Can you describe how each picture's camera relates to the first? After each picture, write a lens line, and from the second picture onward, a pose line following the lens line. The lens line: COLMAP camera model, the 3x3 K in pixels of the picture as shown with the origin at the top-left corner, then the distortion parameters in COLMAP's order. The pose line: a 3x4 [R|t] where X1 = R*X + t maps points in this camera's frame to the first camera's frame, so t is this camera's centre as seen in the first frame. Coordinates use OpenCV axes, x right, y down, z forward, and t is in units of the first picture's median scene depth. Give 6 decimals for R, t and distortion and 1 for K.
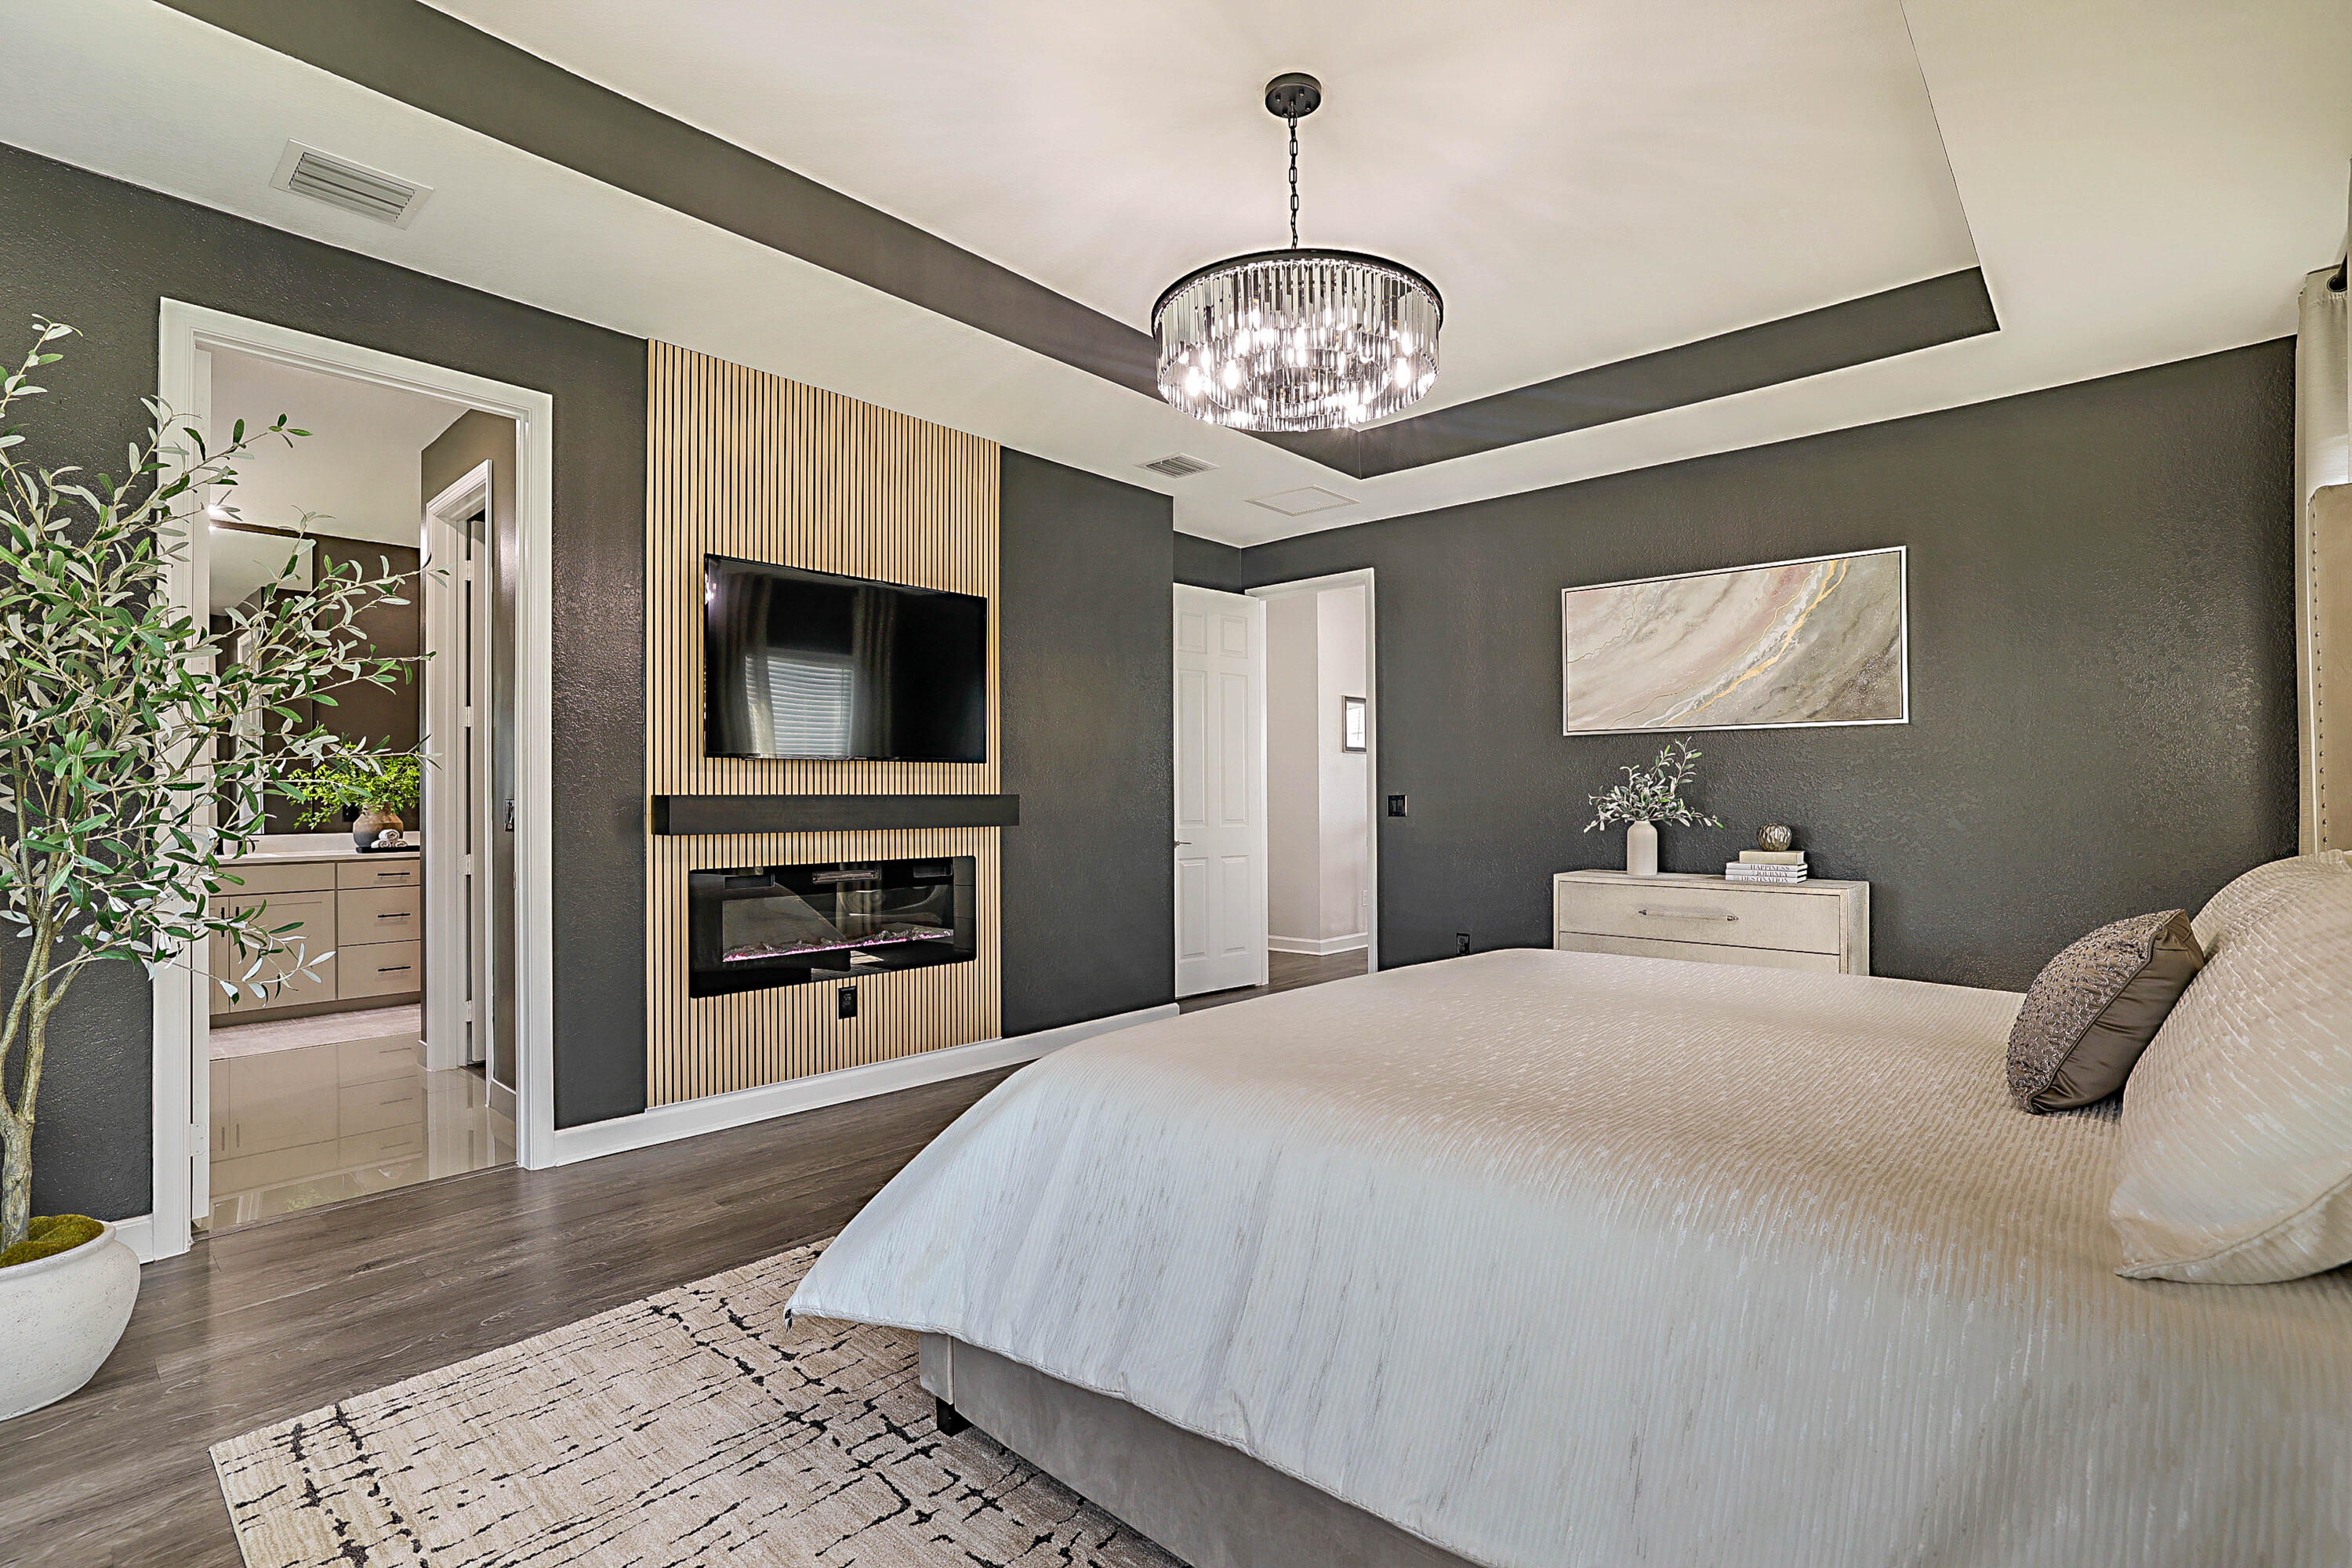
lens RADIAL K [[1089.0, 0, 1176.0], [0, 1089.0, 784.0], [0, 0, 1]] dist [-0.044155, 0.032013]
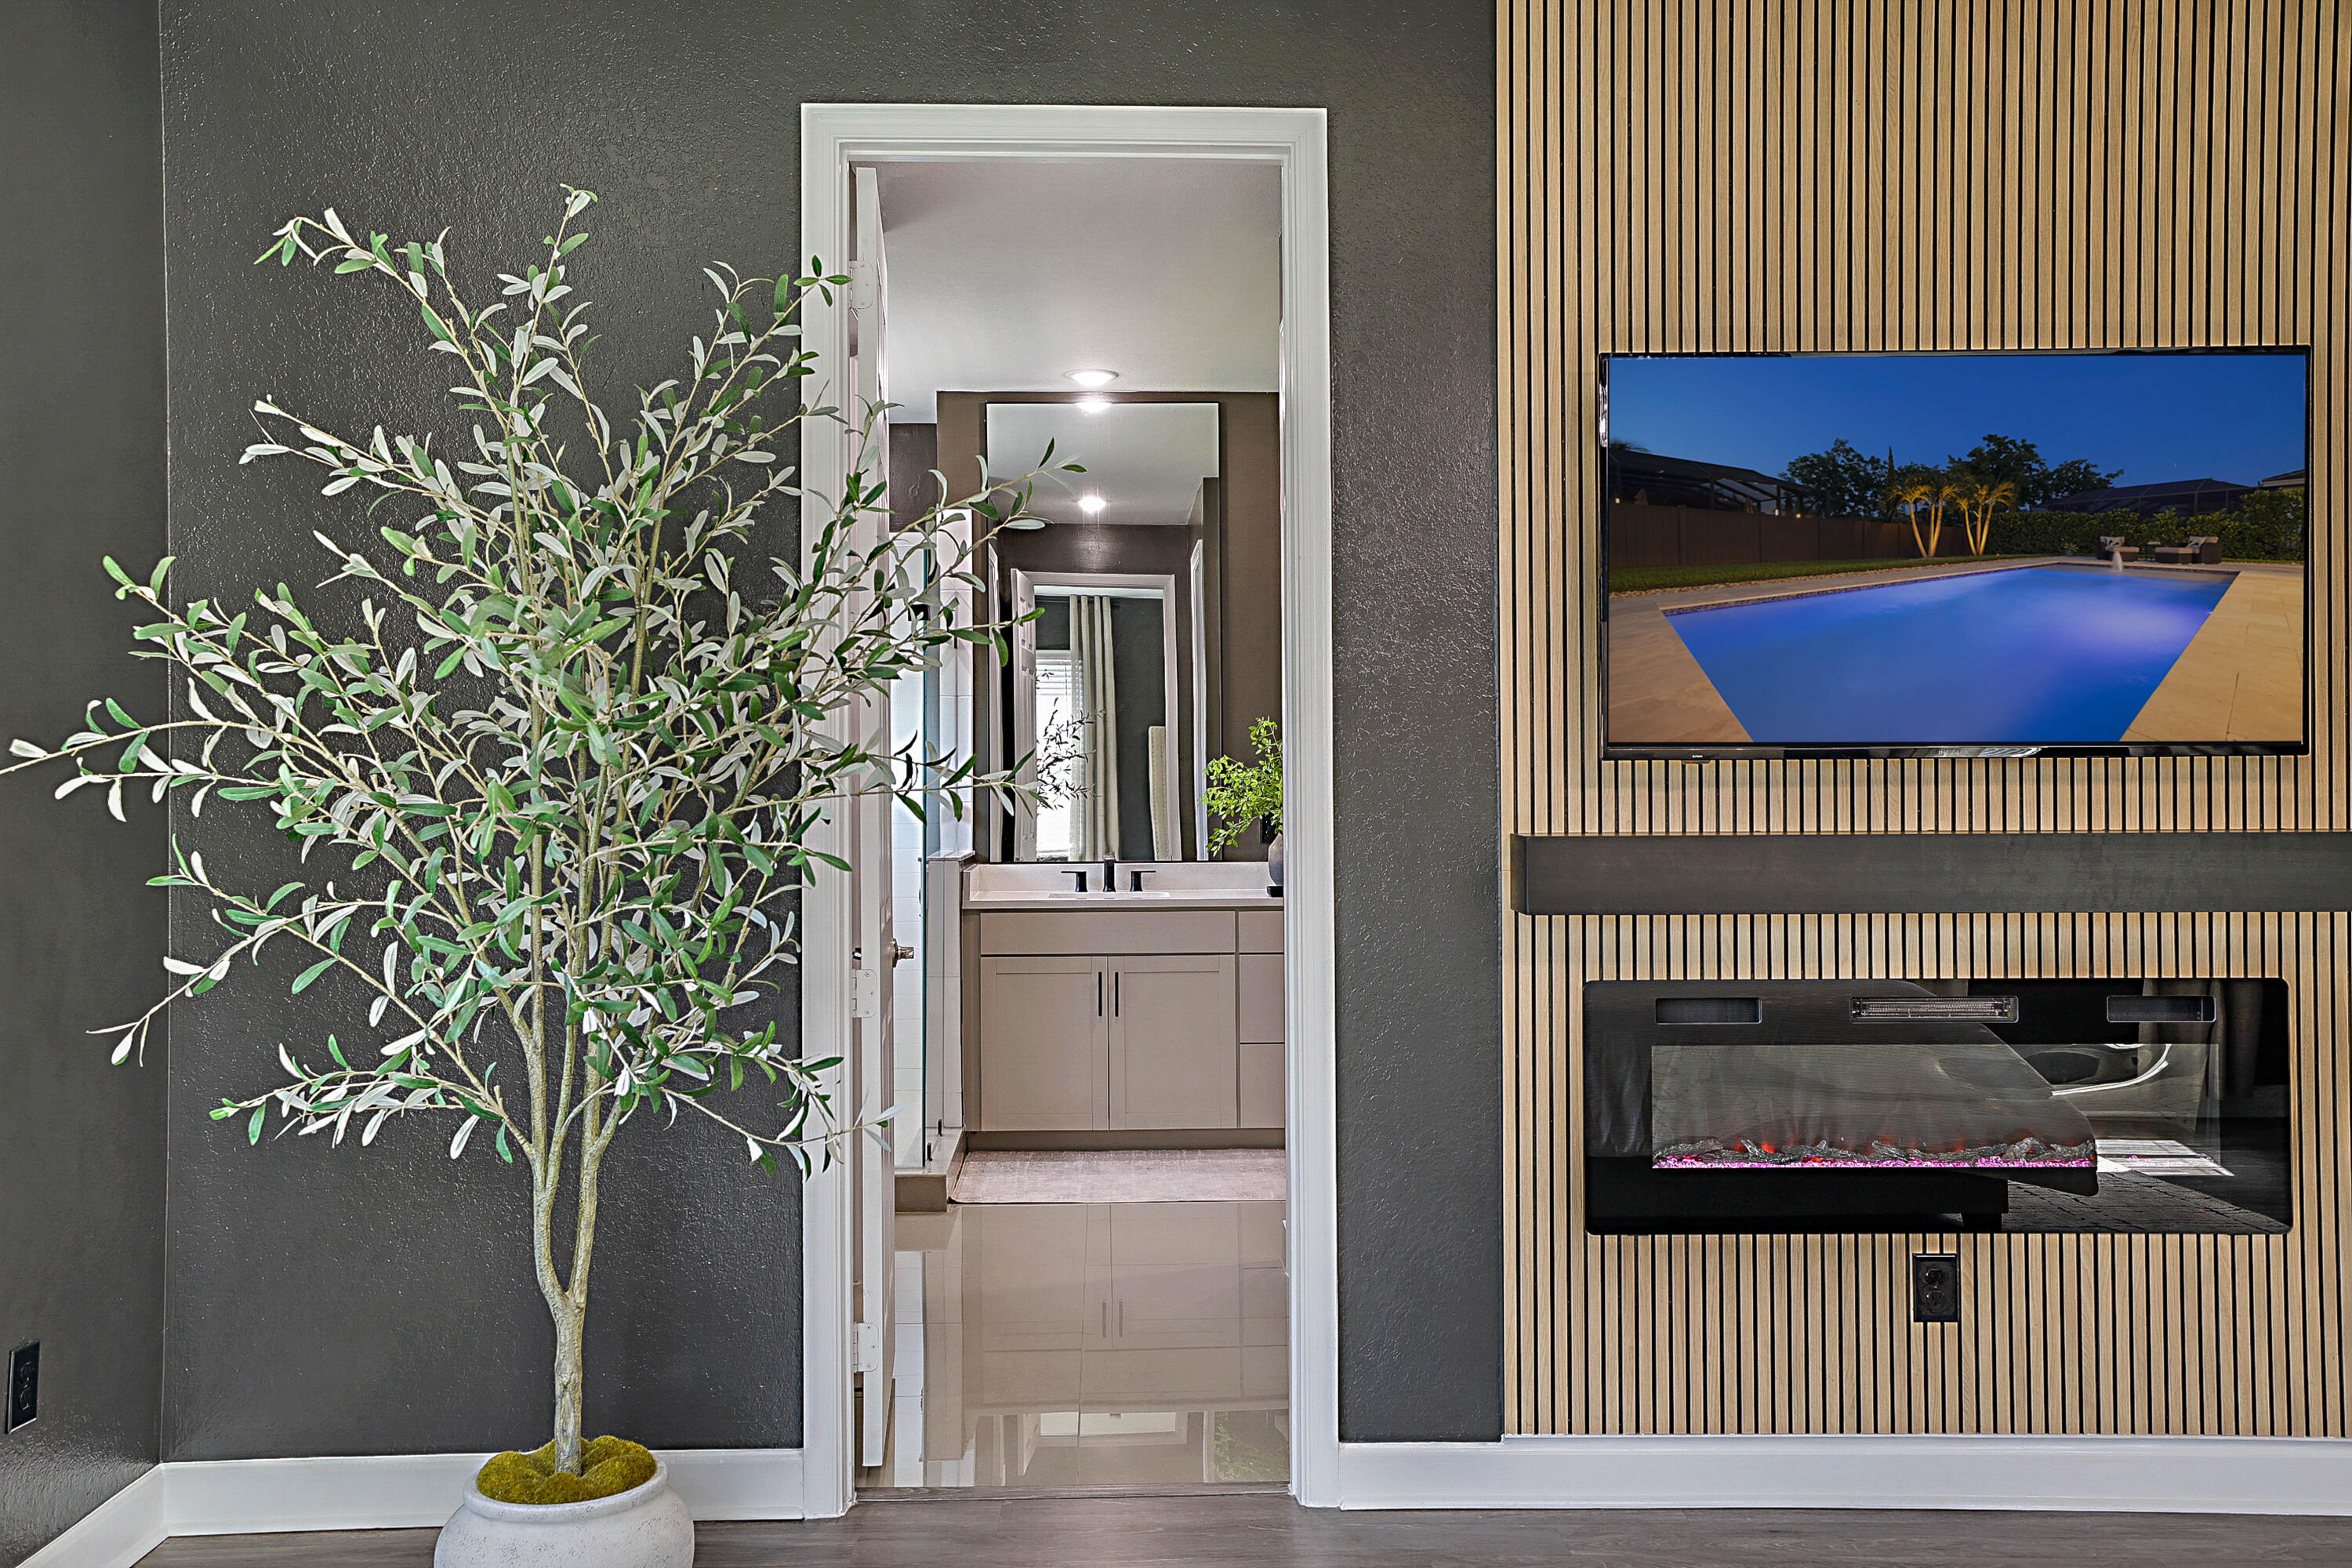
lens RADIAL K [[2113.3, 0, 1176.0], [0, 2113.3, 784.0], [0, 0, 1]] dist [0.054449, -0.003993]
pose [[0.697840, 0.002881, -0.716248, 0.131145], [0.009143, 0.999875, 0.012929, -0.028212], [0.716195, -0.015571, 0.697727, 0.163765]]
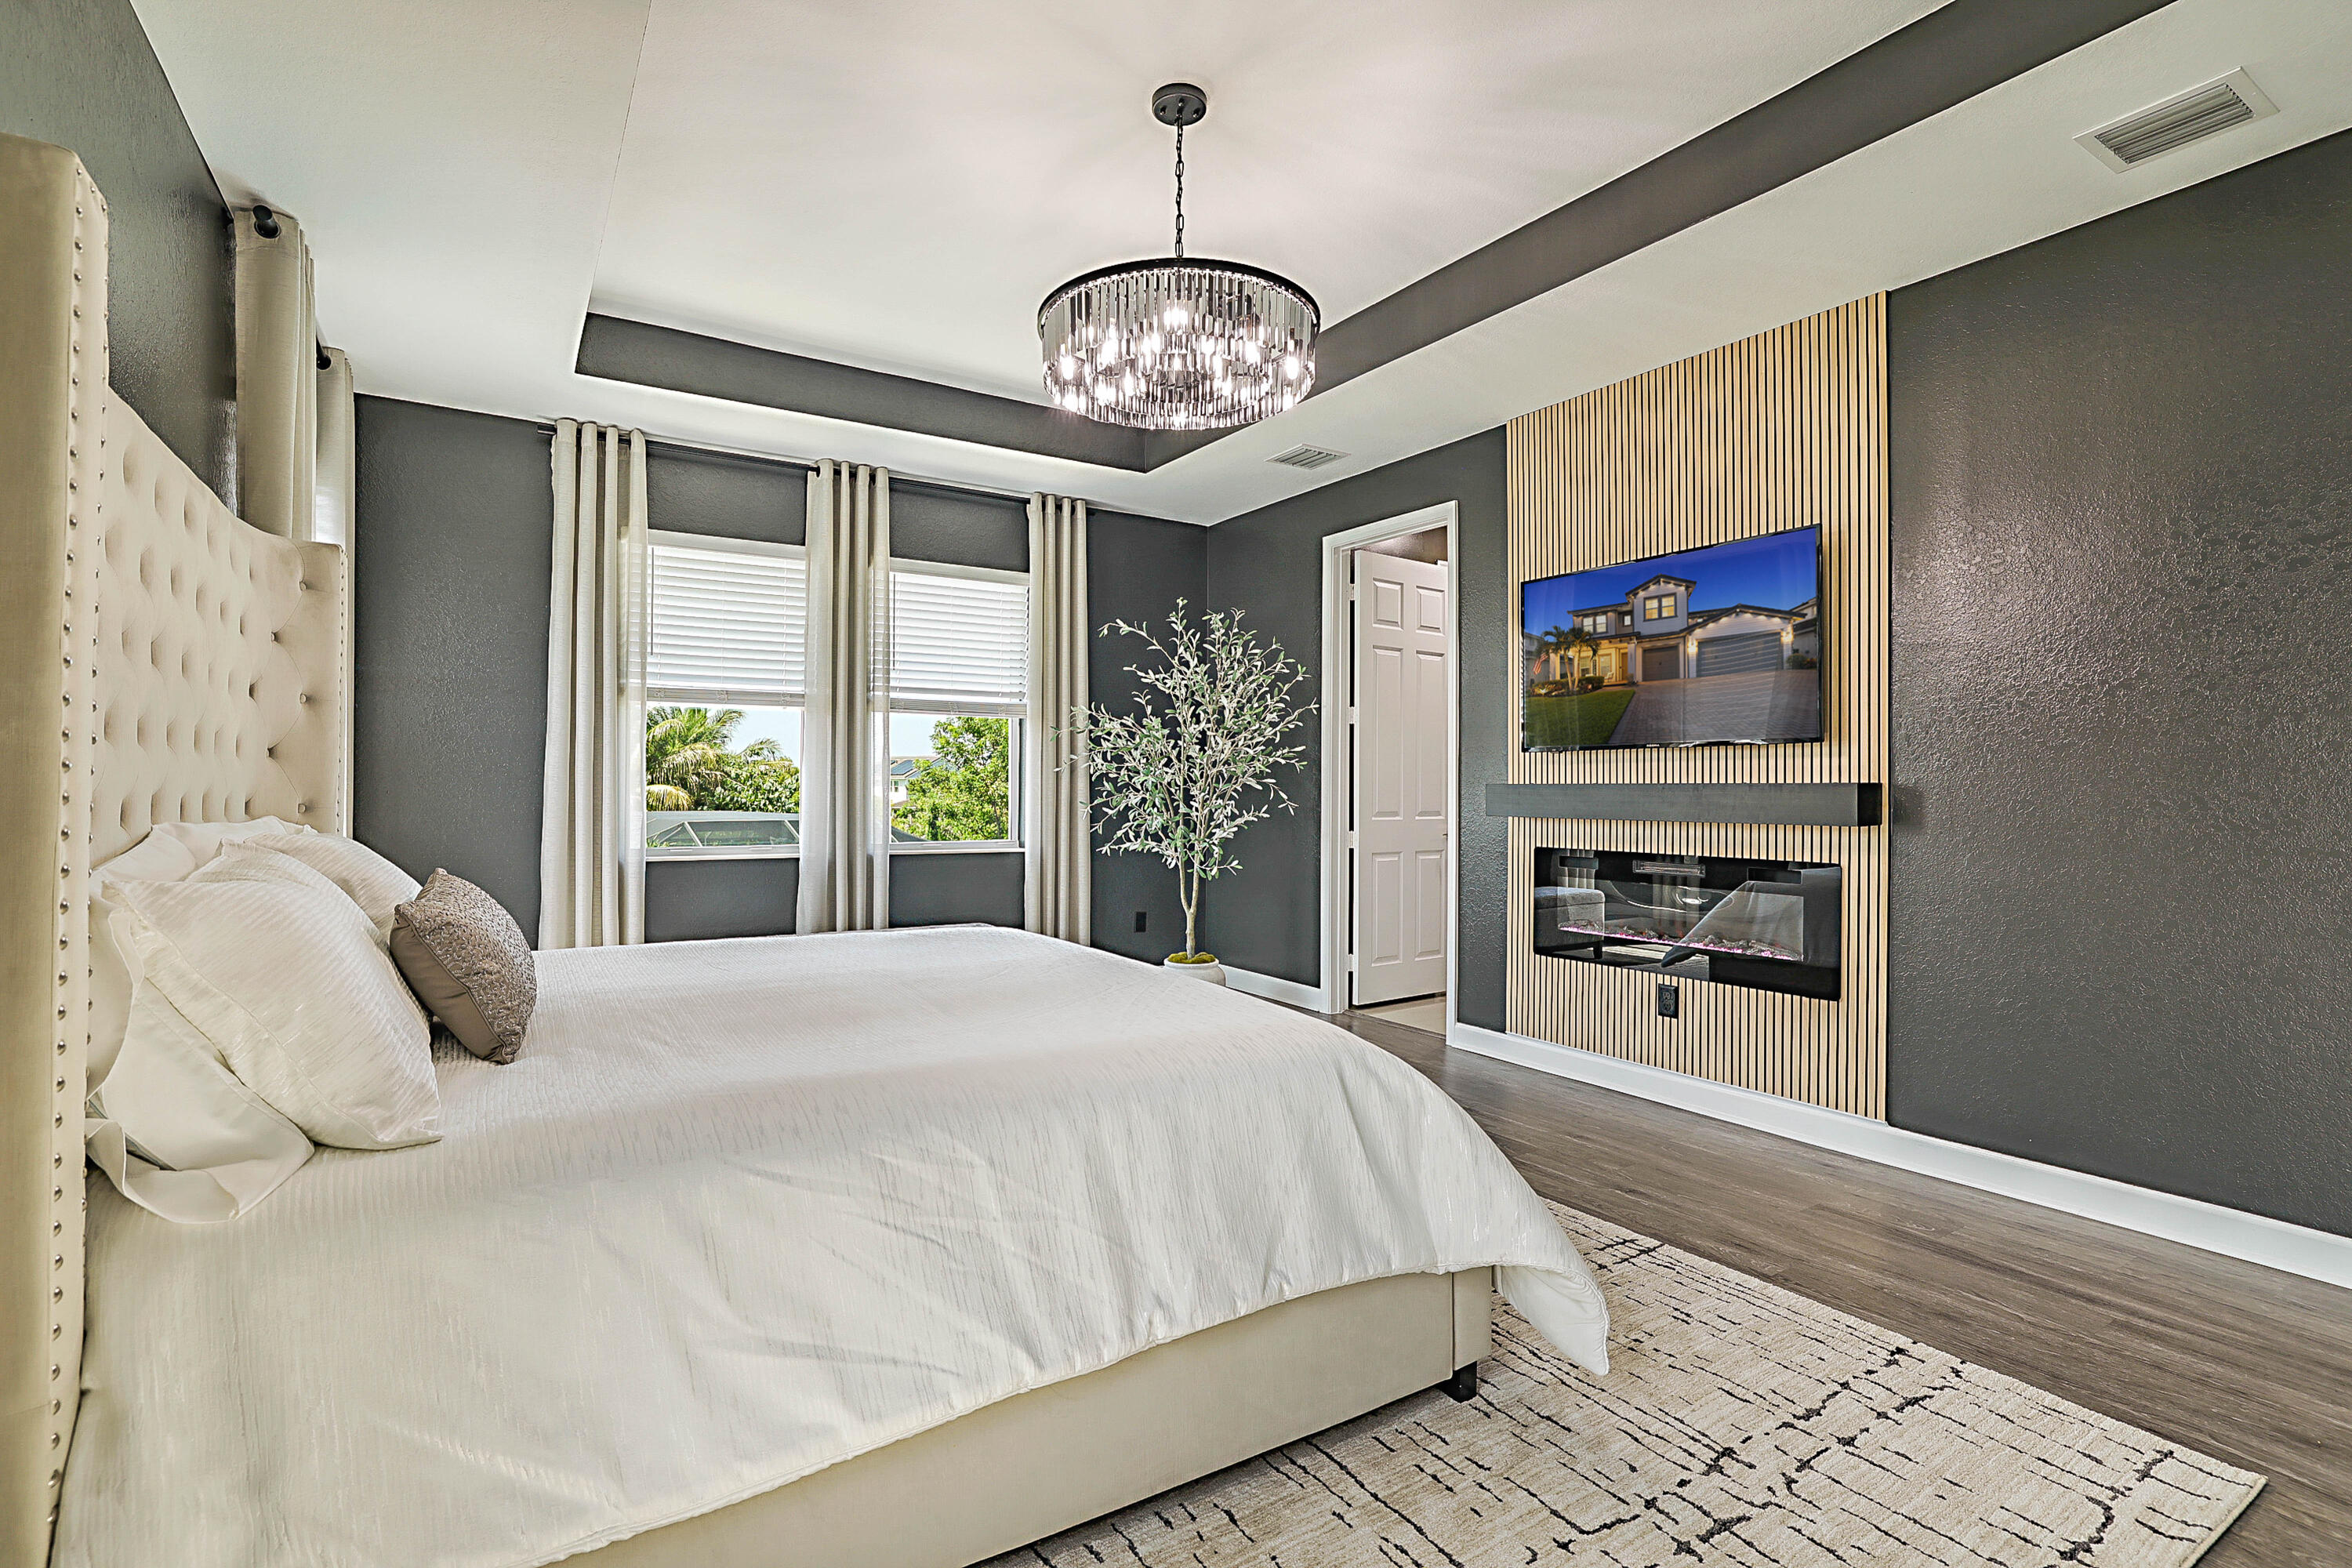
lens RADIAL K [[1109.4, 0, 1176.0], [0, 1109.4, 784.0], [0, 0, 1]] dist [0.011620, 0.000383]
pose [[-0.256392, -0.002354, -0.966570, 0.843606], [0.007794, 0.999959, -0.004502, 0.012675], [0.966541, -0.008688, -0.256364, 0.932396]]
